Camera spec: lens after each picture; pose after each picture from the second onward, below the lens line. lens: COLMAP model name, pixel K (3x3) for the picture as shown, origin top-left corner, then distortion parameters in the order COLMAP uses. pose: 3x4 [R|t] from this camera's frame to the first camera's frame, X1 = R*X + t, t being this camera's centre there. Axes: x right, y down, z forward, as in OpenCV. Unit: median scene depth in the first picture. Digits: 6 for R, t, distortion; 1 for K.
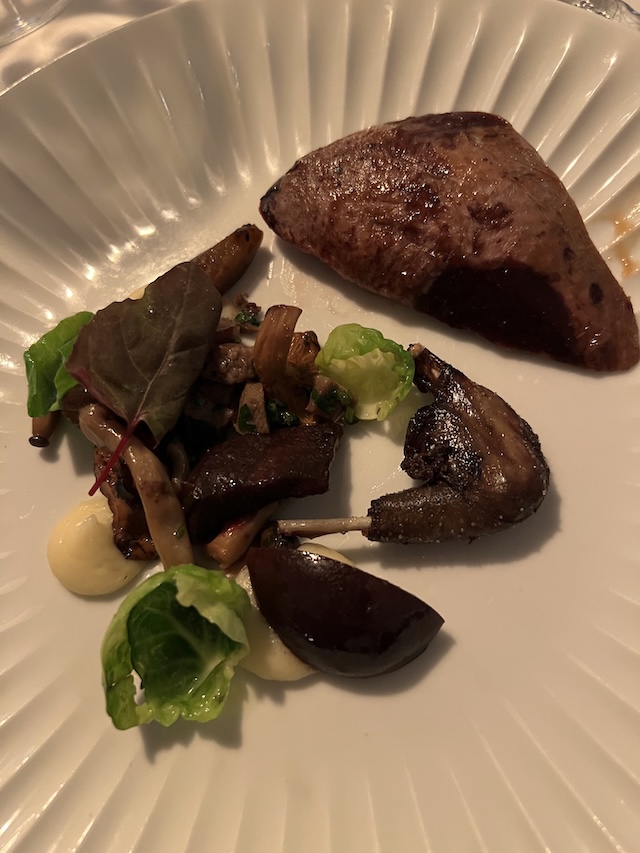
lens RADIAL K [[736.6, 0, 320.0], [0, 736.6, 426.5], [0, 0, 1]] dist [0.035134, -0.006117]
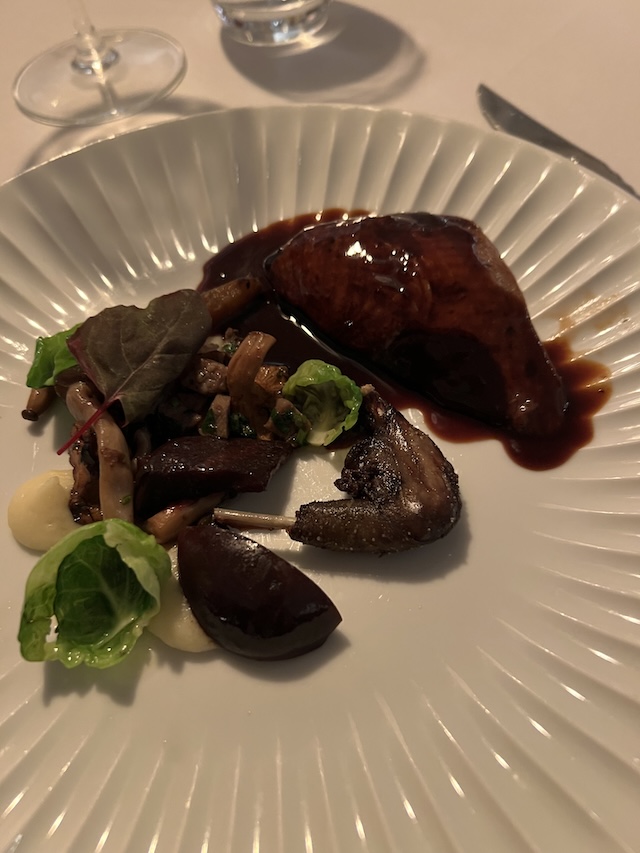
lens RADIAL K [[736.6, 0, 320.0], [0, 736.6, 426.5], [0, 0, 1]] dist [0.035134, -0.006117]
pose [[0.982351, 0.176161, -0.062881, 0.146805], [-0.185585, 0.959901, -0.210114, 0.213736], [0.023345, 0.218076, 0.975653, -0.106089]]
